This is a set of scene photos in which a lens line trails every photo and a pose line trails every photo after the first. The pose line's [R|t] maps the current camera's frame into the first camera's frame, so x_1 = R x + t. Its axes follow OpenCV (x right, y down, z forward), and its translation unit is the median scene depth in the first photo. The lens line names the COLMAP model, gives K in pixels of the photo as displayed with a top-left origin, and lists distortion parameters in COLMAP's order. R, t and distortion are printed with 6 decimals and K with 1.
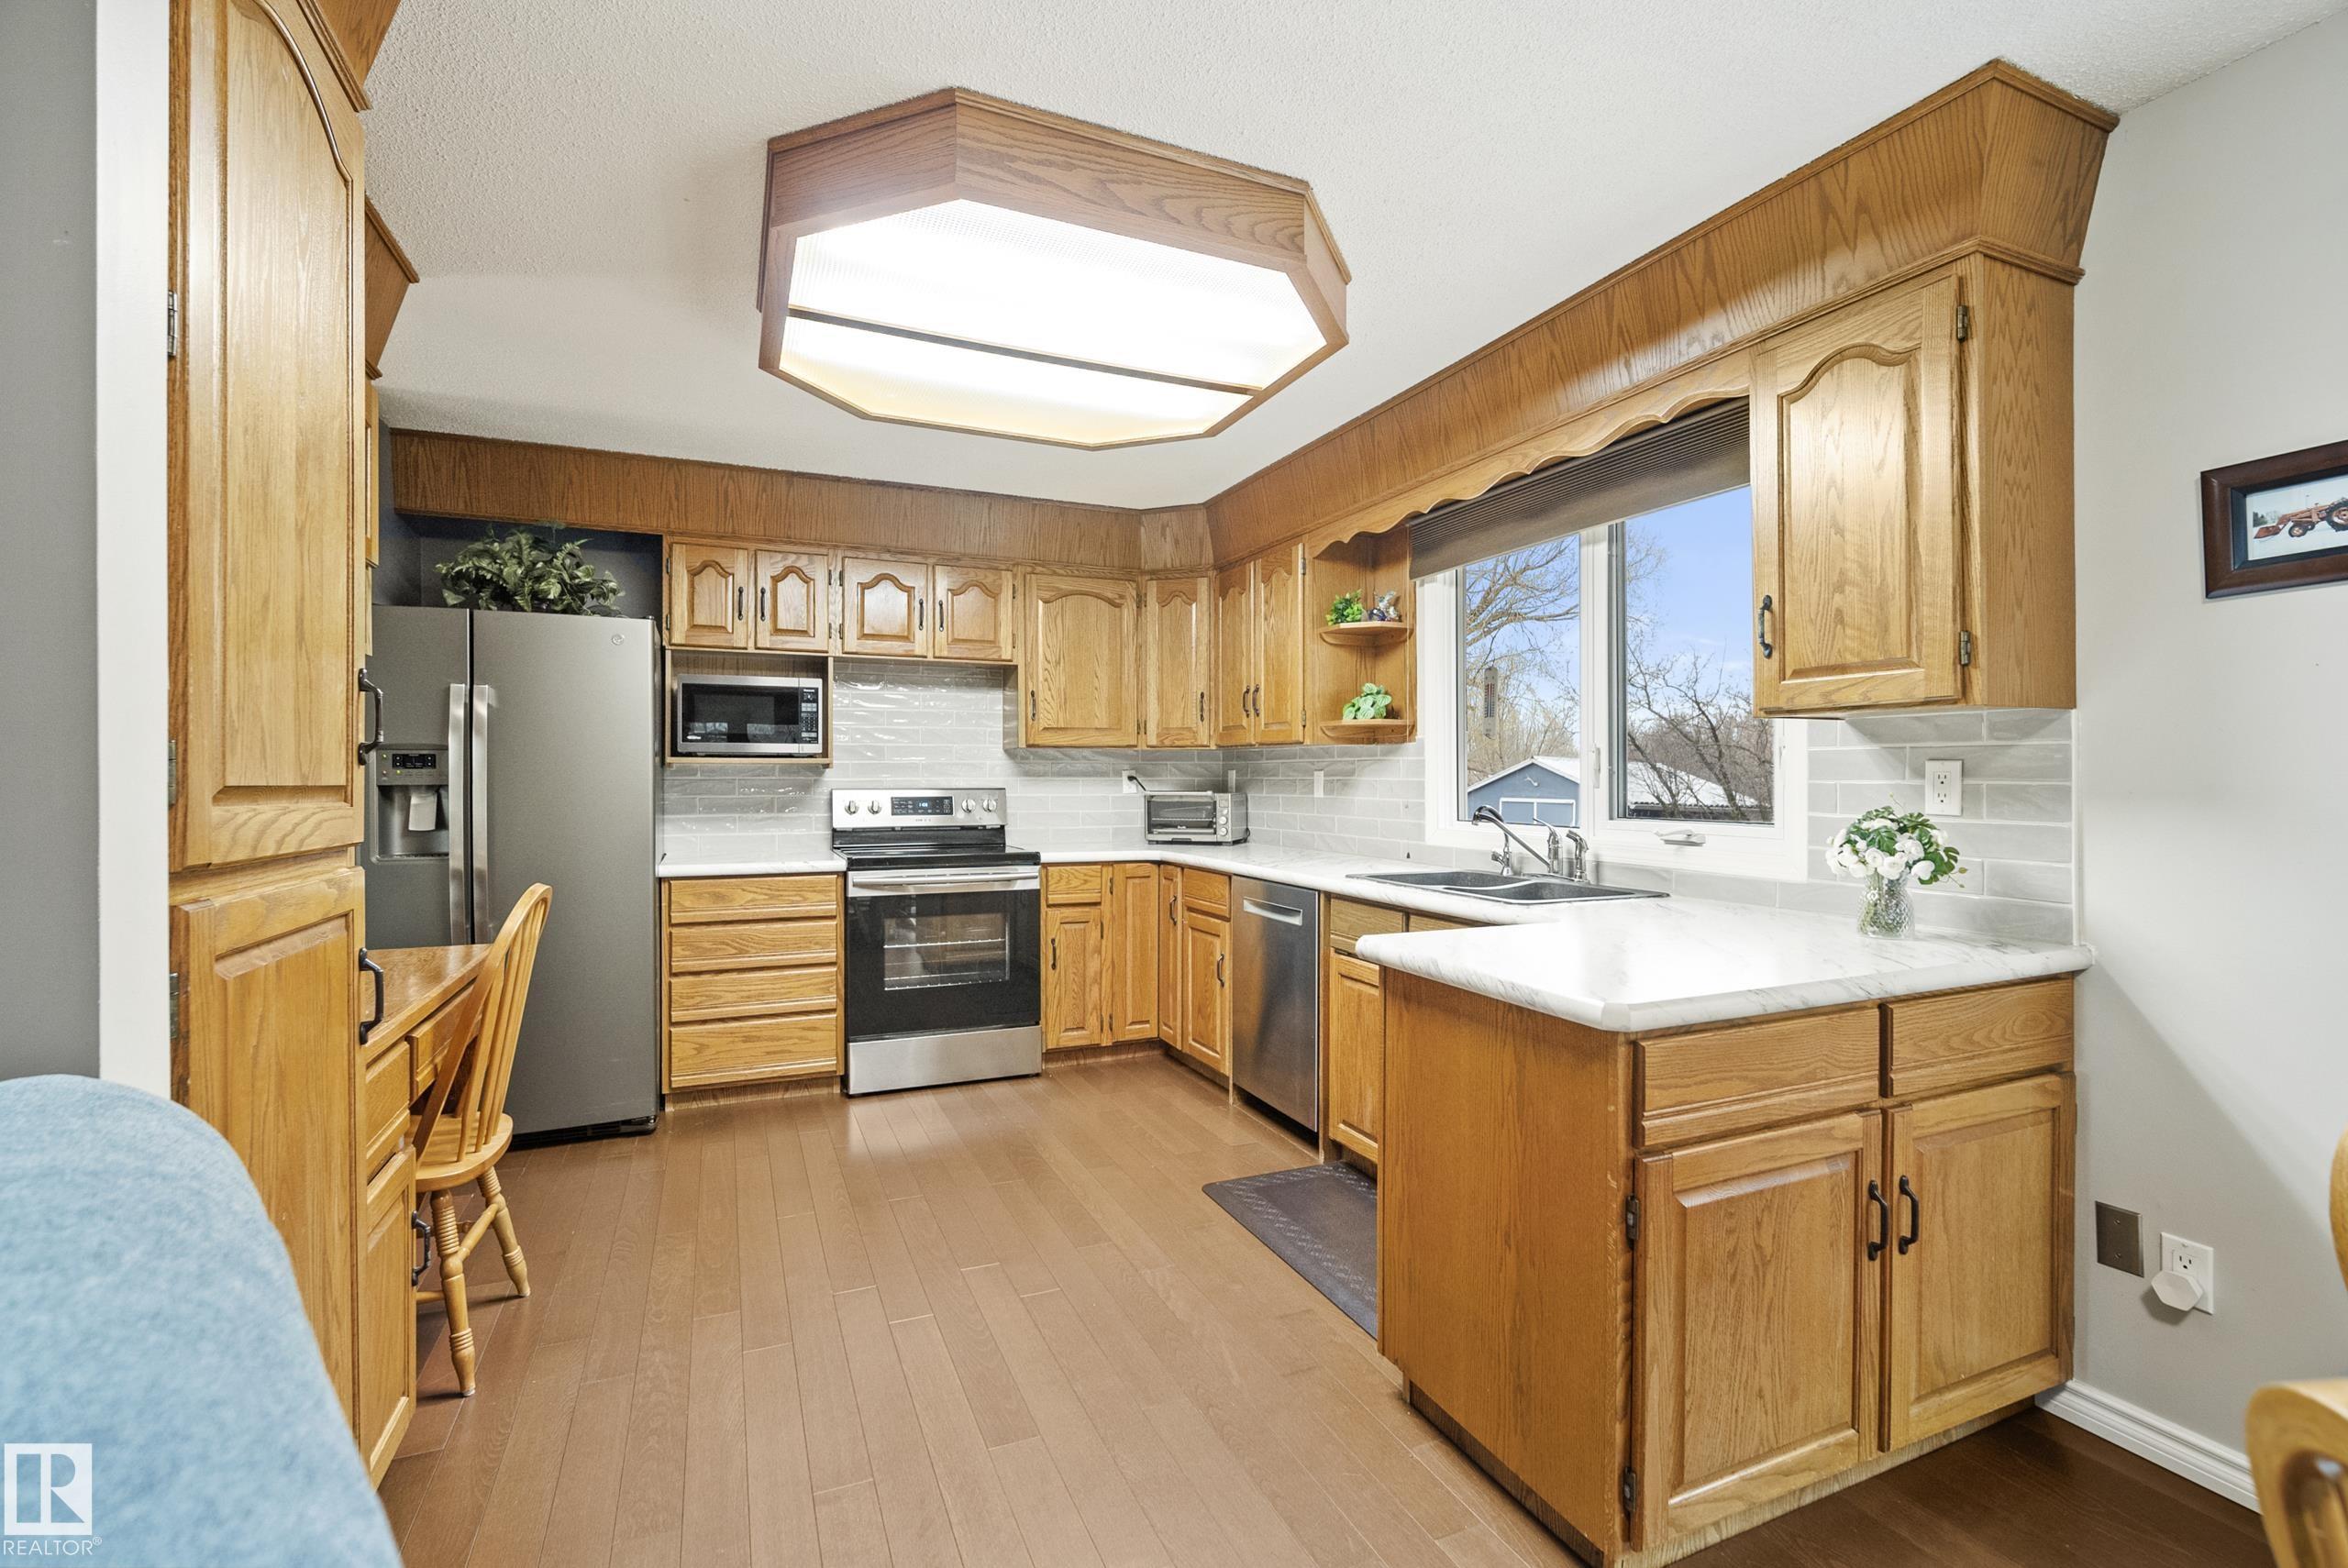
lens RADIAL K [[1036.9, 0, 1176.4], [0, 1036.9, 779.0], [0, 0, 1]] dist [-0.012104, 0.003620]
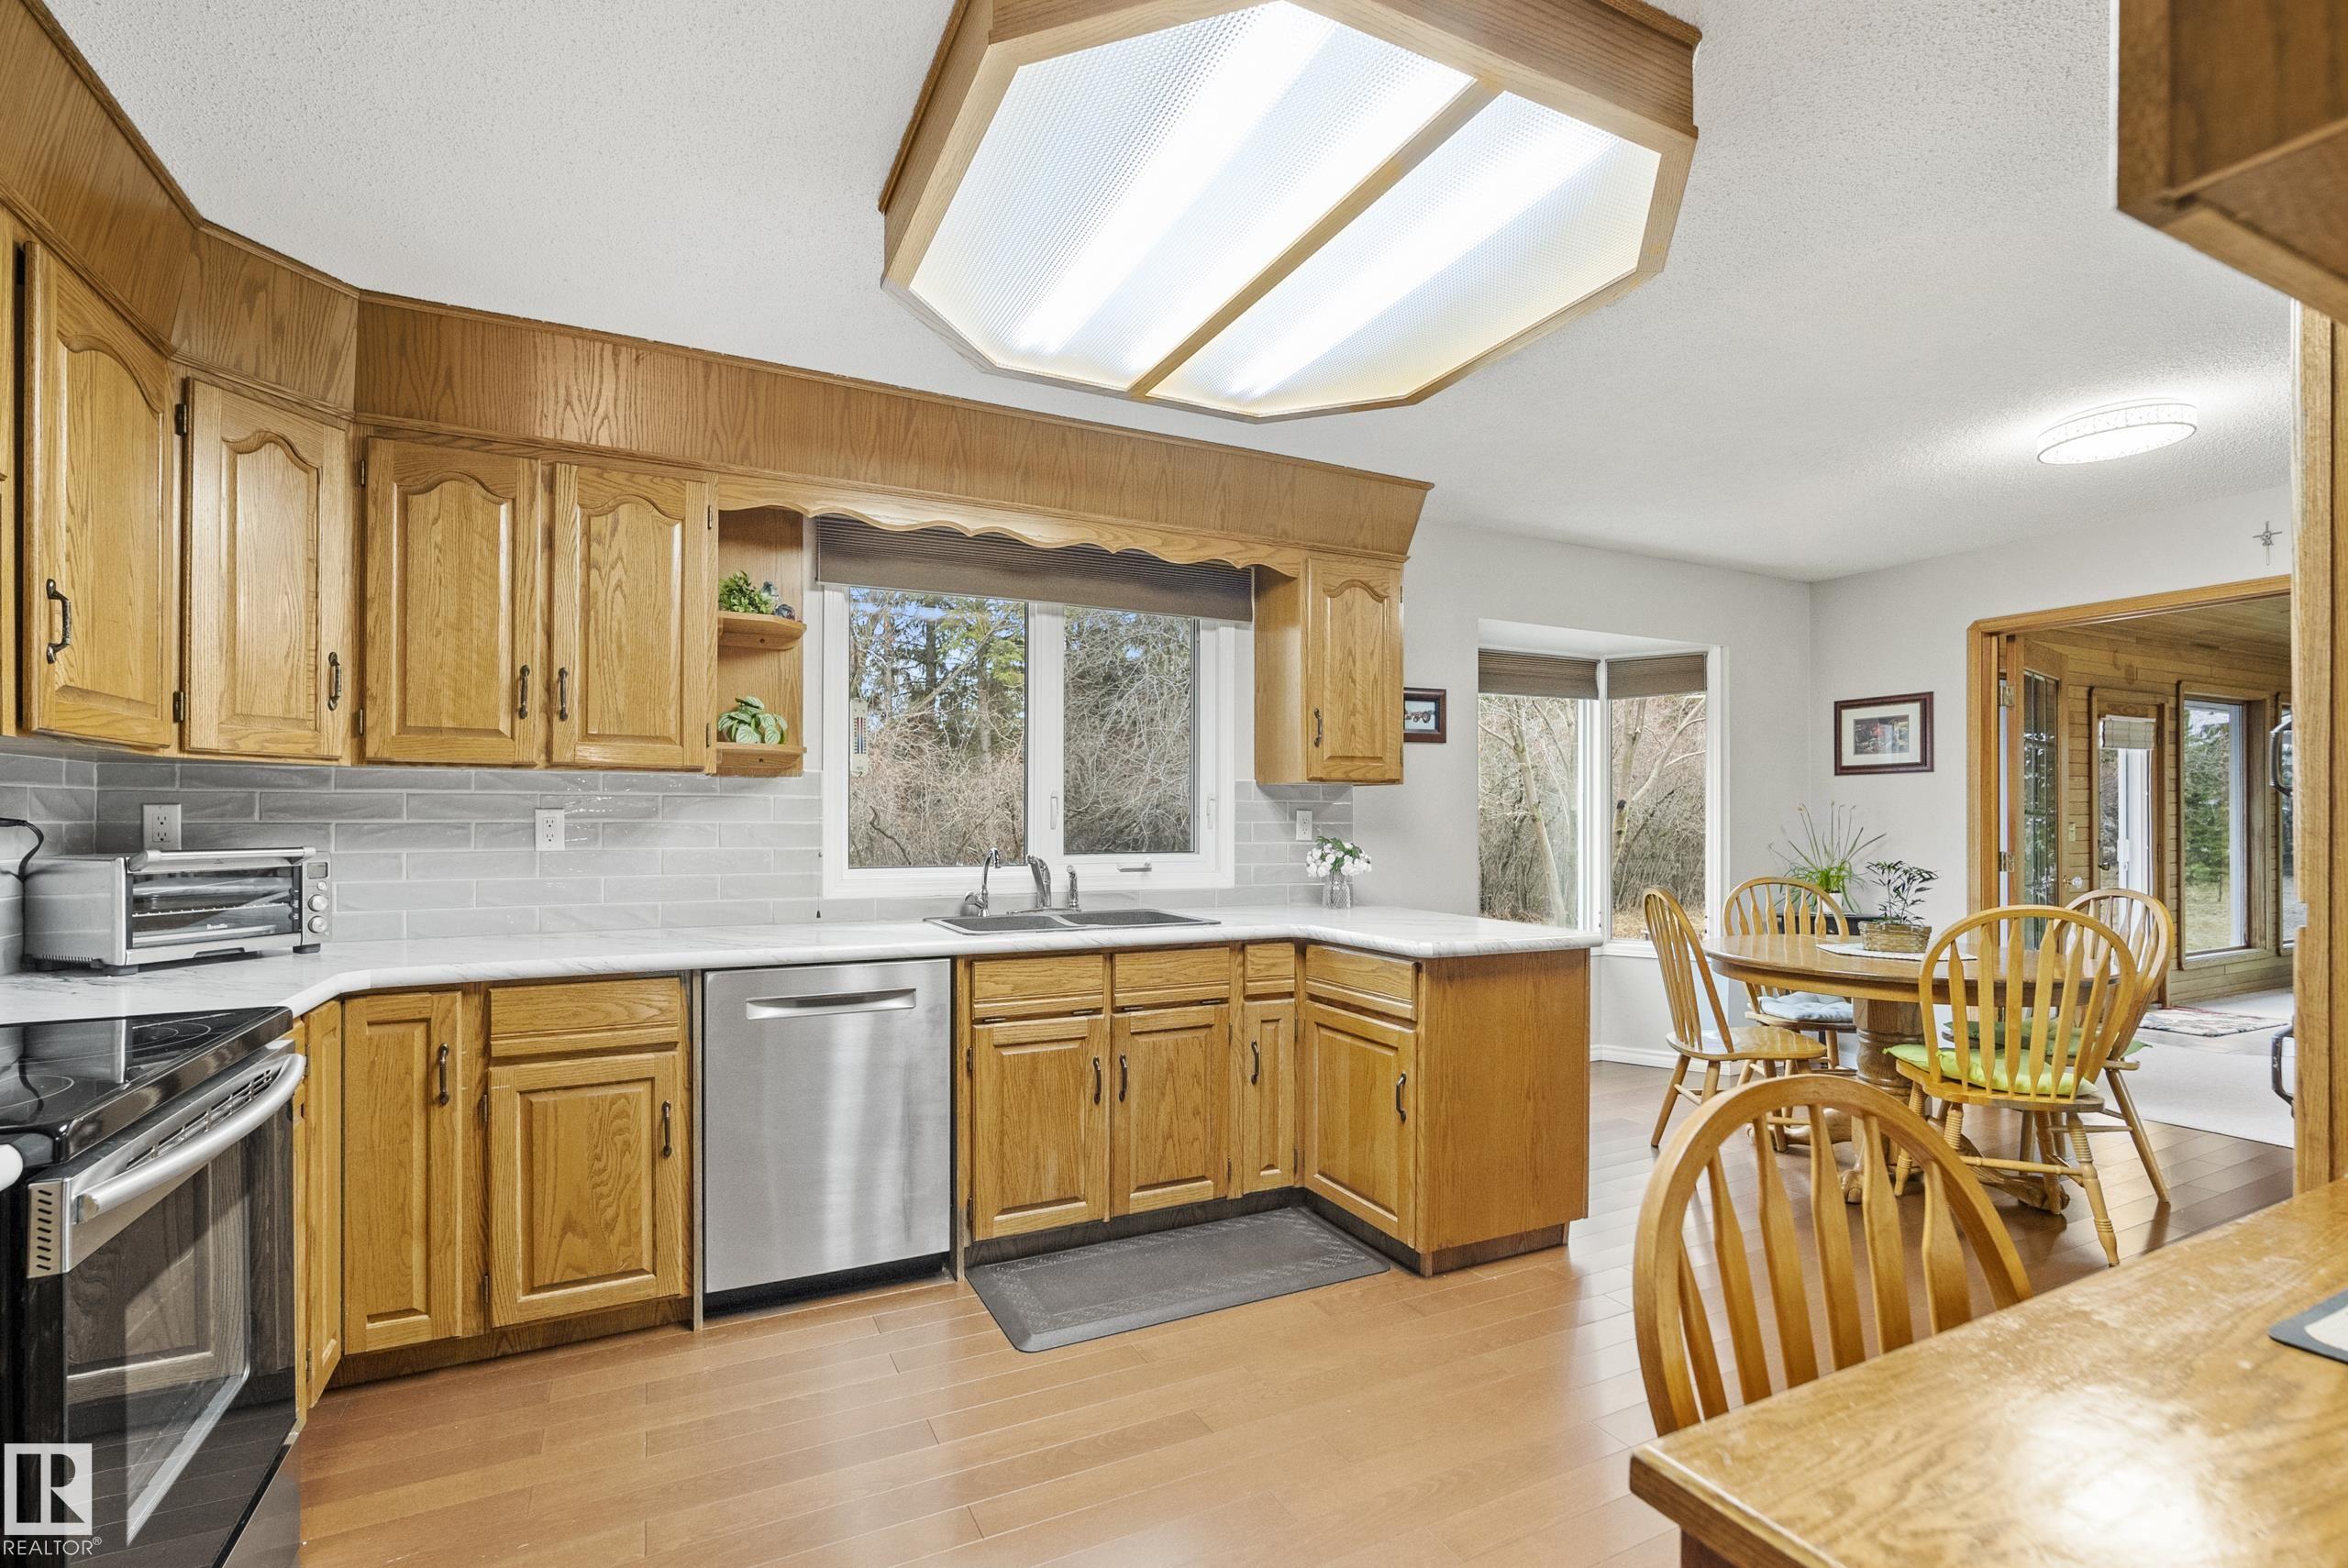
lens RADIAL K [[1036.9, 0, 1163.8], [0, 1036.9, 809.4], [0, 0, 1]] dist [-0.012104, 0.003620]
pose [[-0.036568, 0.010990, 0.999271, -0.657999], [0.002123, 0.999938, -0.010919, -0.000471], [-0.999329, 0.001722, -0.036589, 0.812615]]
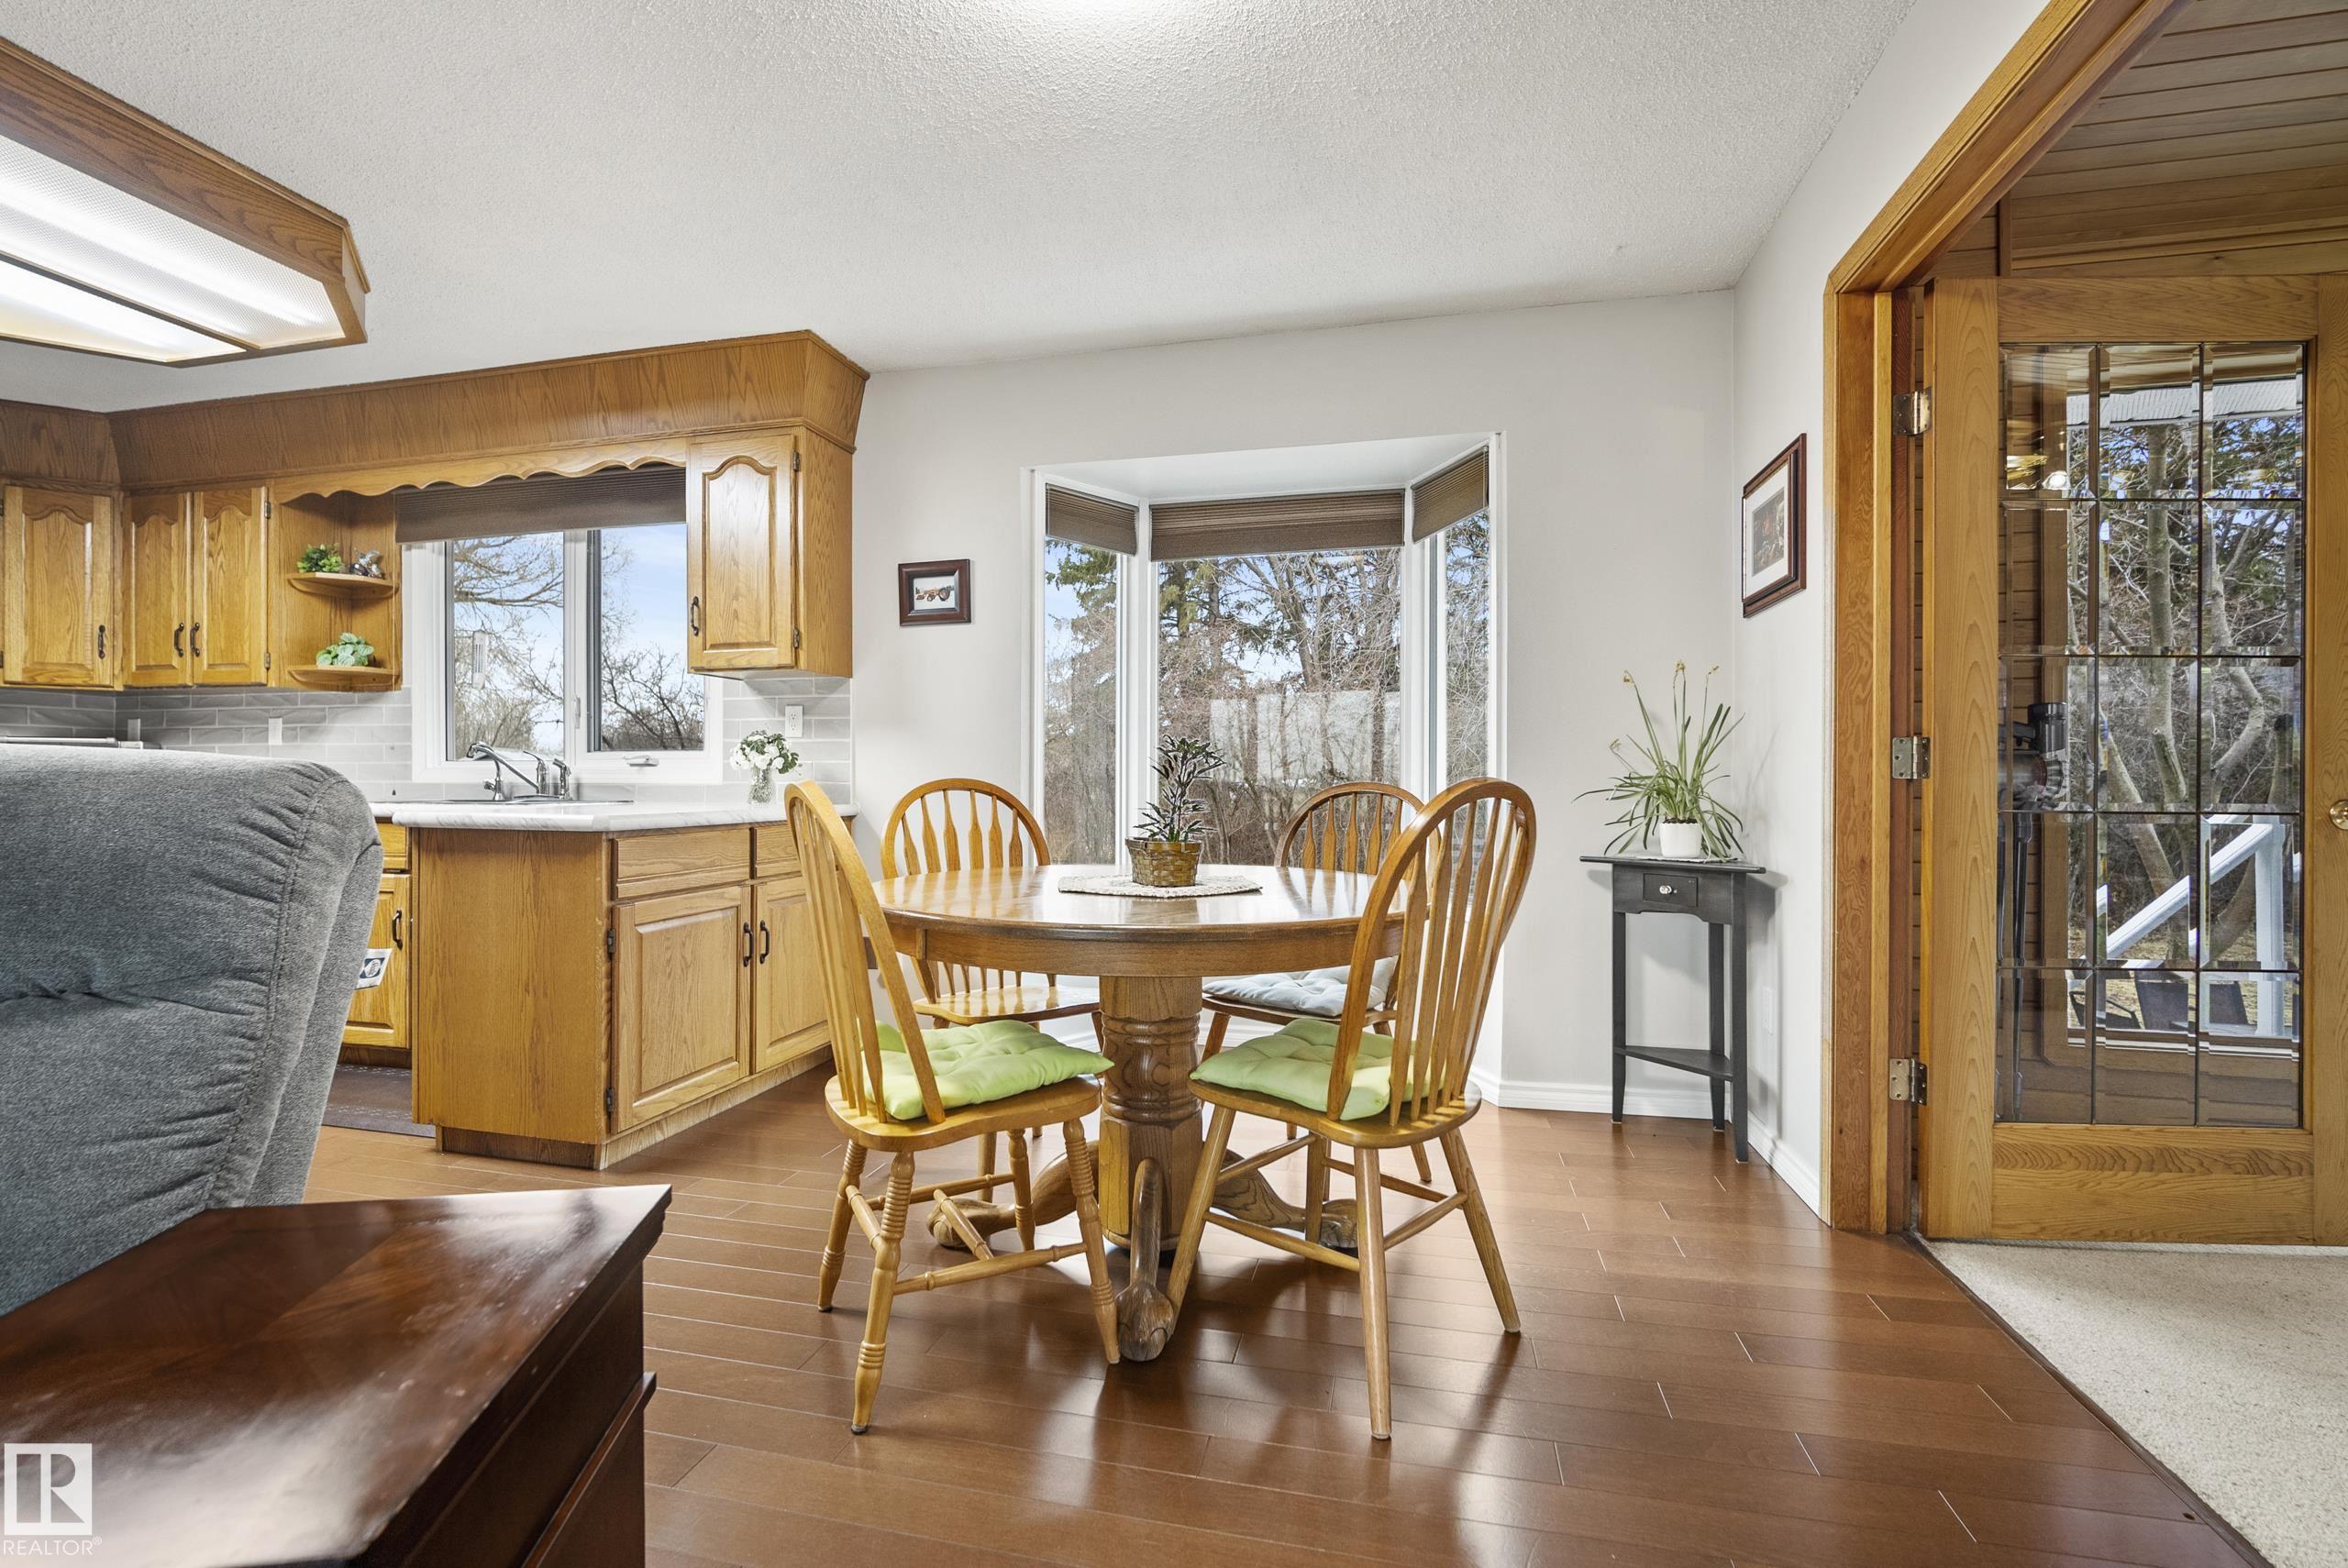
lens RADIAL K [[1036.9, 0, 1161.4], [0, 1036.9, 778.0], [0, 0, 1]] dist [-0.012104, 0.003620]
pose [[0.610021, 0.002133, 0.792382, -0.158656], [0.001231, 0.999993, -0.003639, 0.068249], [-0.792384, 0.003195, 0.610014, -0.339117]]
